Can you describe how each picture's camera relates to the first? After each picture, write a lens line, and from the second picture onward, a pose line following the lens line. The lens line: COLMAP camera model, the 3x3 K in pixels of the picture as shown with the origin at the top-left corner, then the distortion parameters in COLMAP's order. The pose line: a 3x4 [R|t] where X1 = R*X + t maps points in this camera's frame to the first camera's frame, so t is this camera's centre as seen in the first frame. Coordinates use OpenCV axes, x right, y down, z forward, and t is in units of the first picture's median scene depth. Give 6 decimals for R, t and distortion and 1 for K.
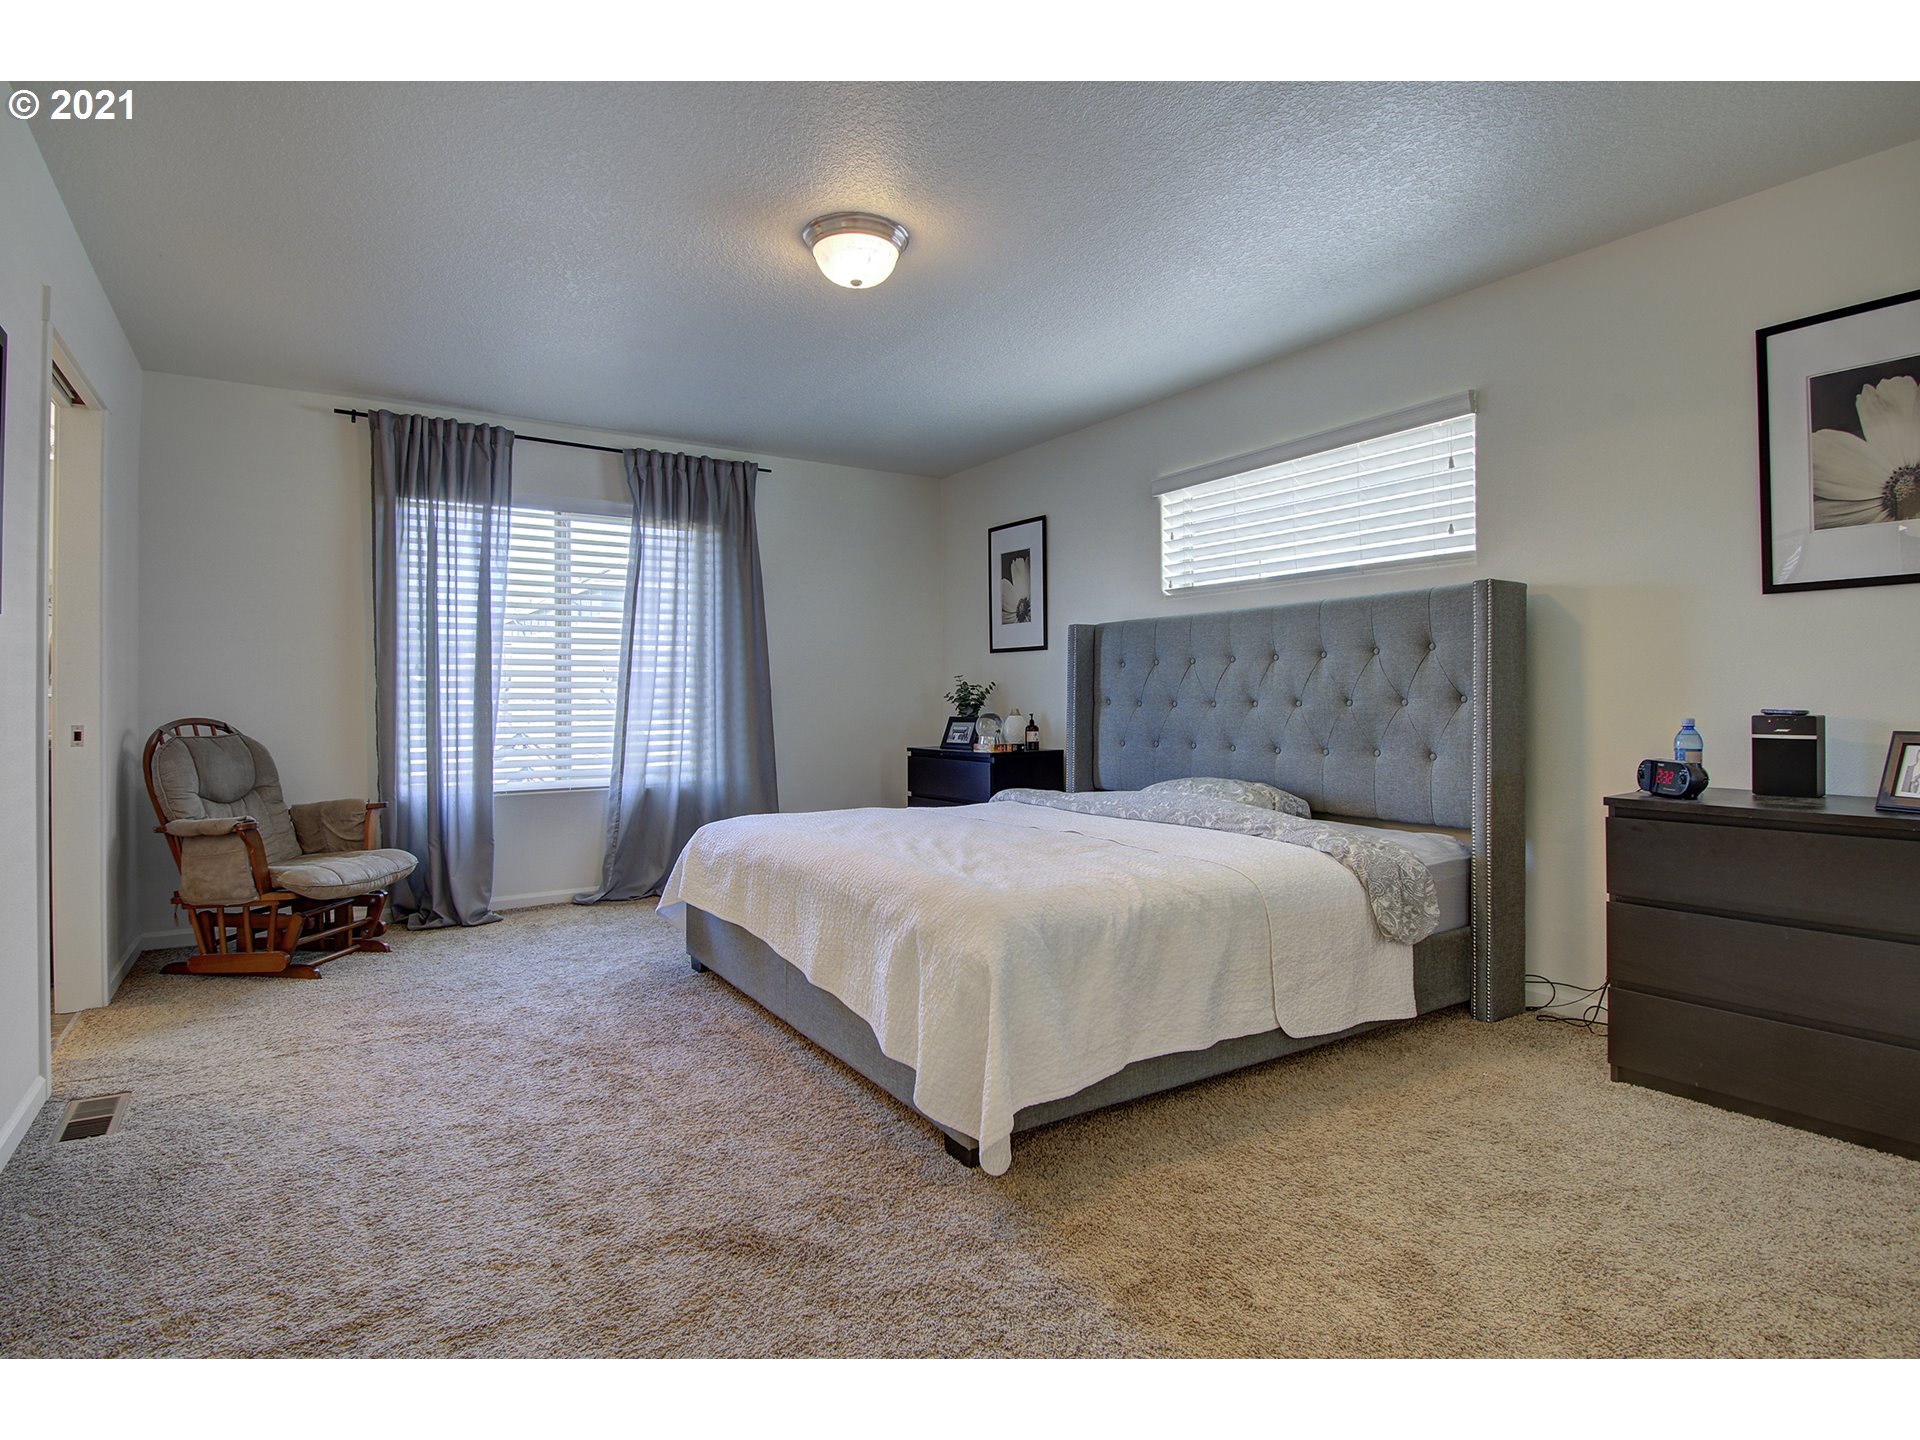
lens RADIAL K [[1027.6, 0, 952.8], [0, 1027.6, 708.3], [0, 0, 1]] dist [0.003294, -0.020633]
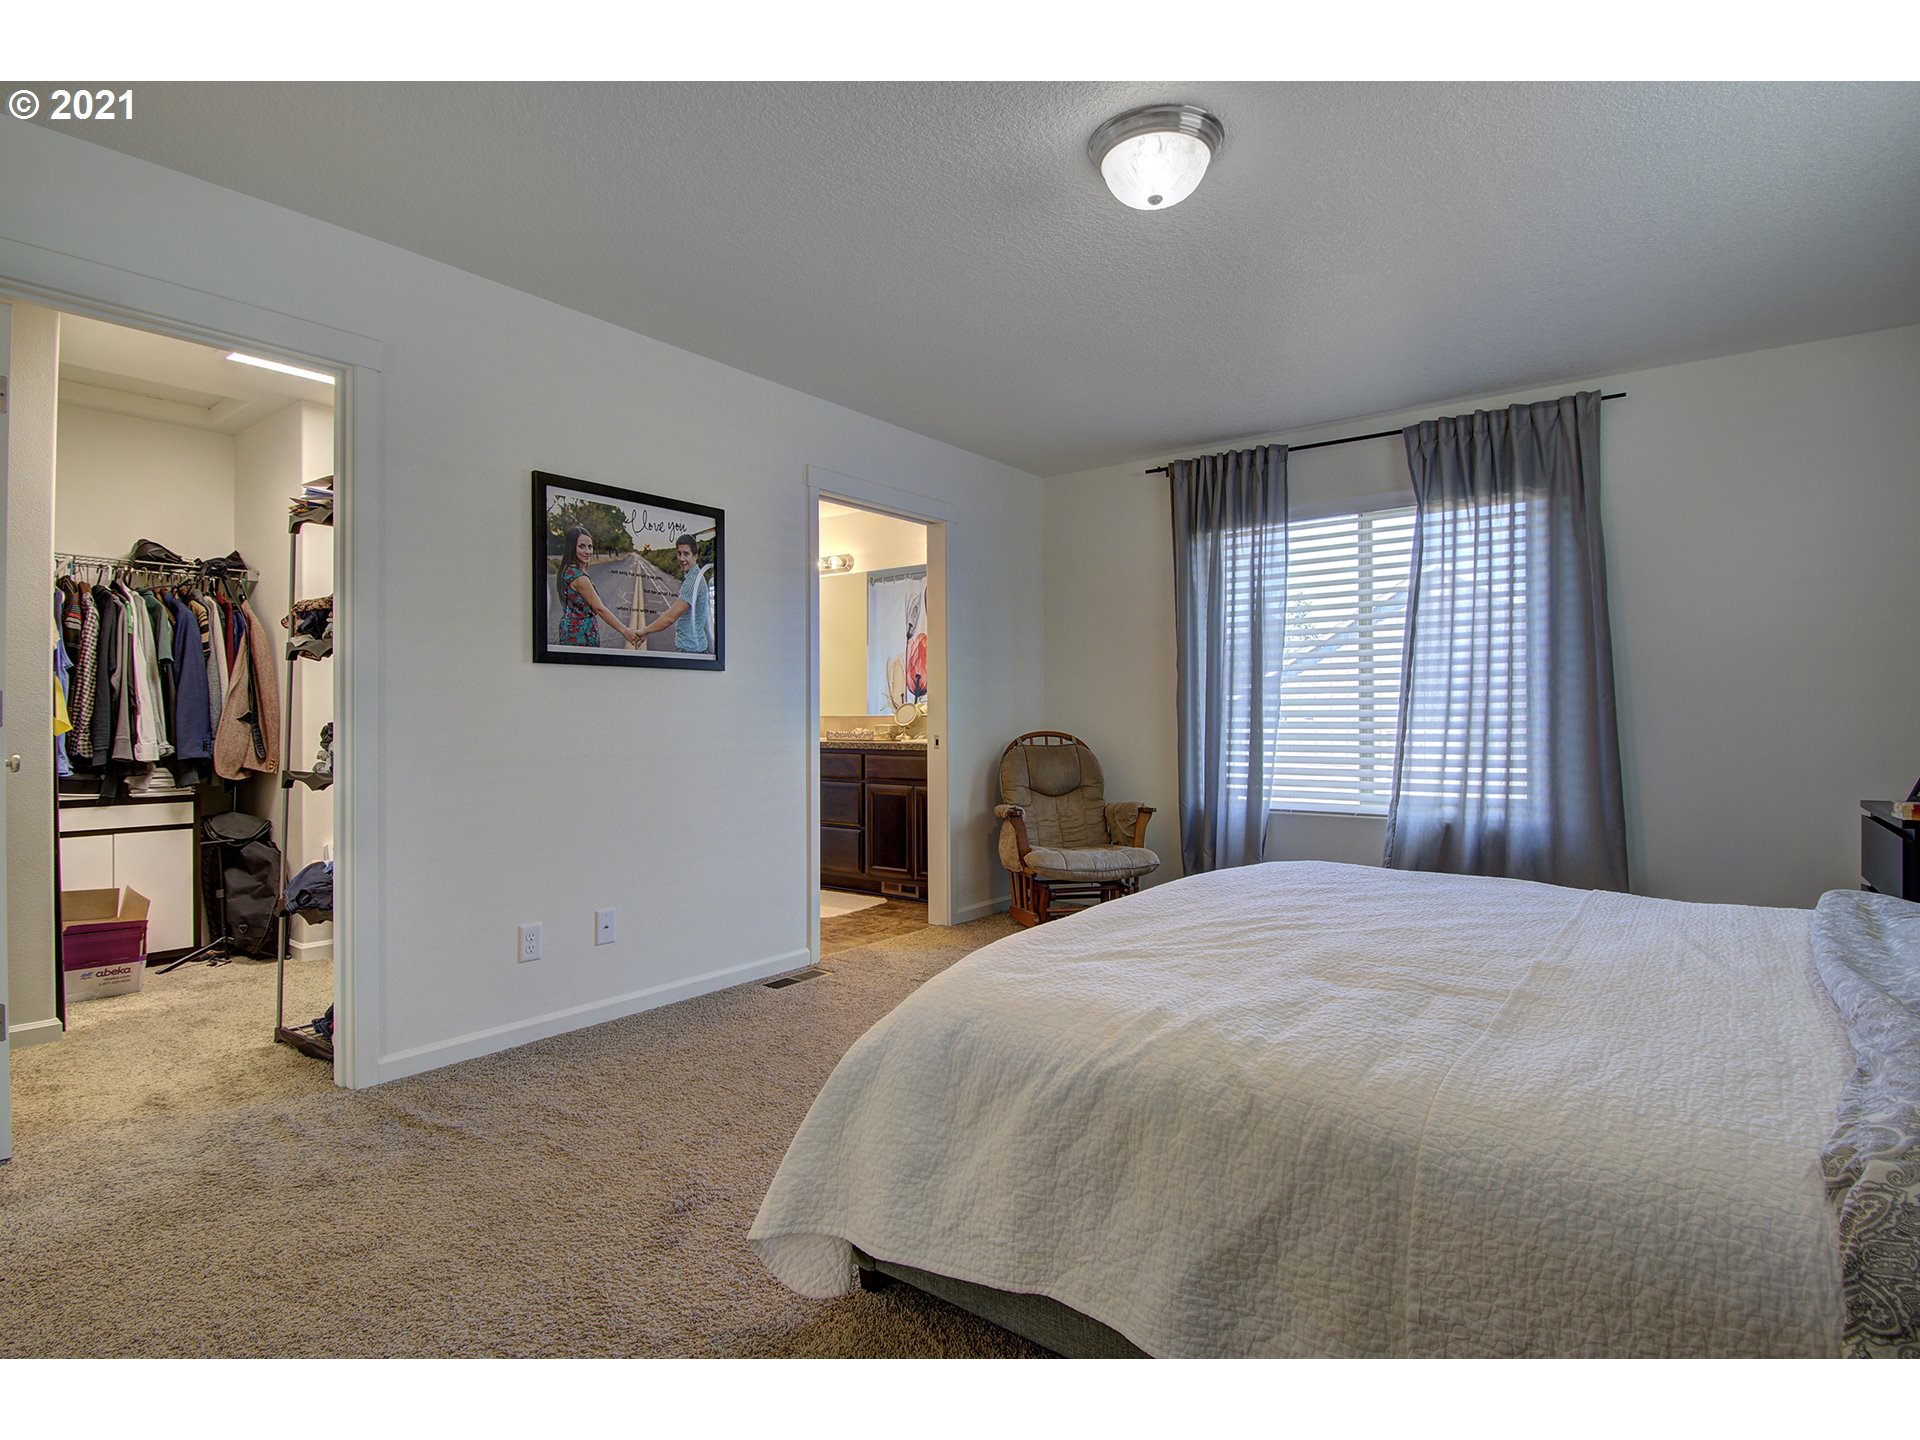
lens RADIAL K [[1014.6, 0, 956.0], [0, 1014.6, 728.9], [0, 0, 1]] dist [0.010527, -0.022811]
pose [[0.288119, 0.022529, -0.957330, 0.418400], [0.002391, 0.999703, 0.024246, -0.021684], [0.957592, -0.009275, 0.287980, 0.411112]]
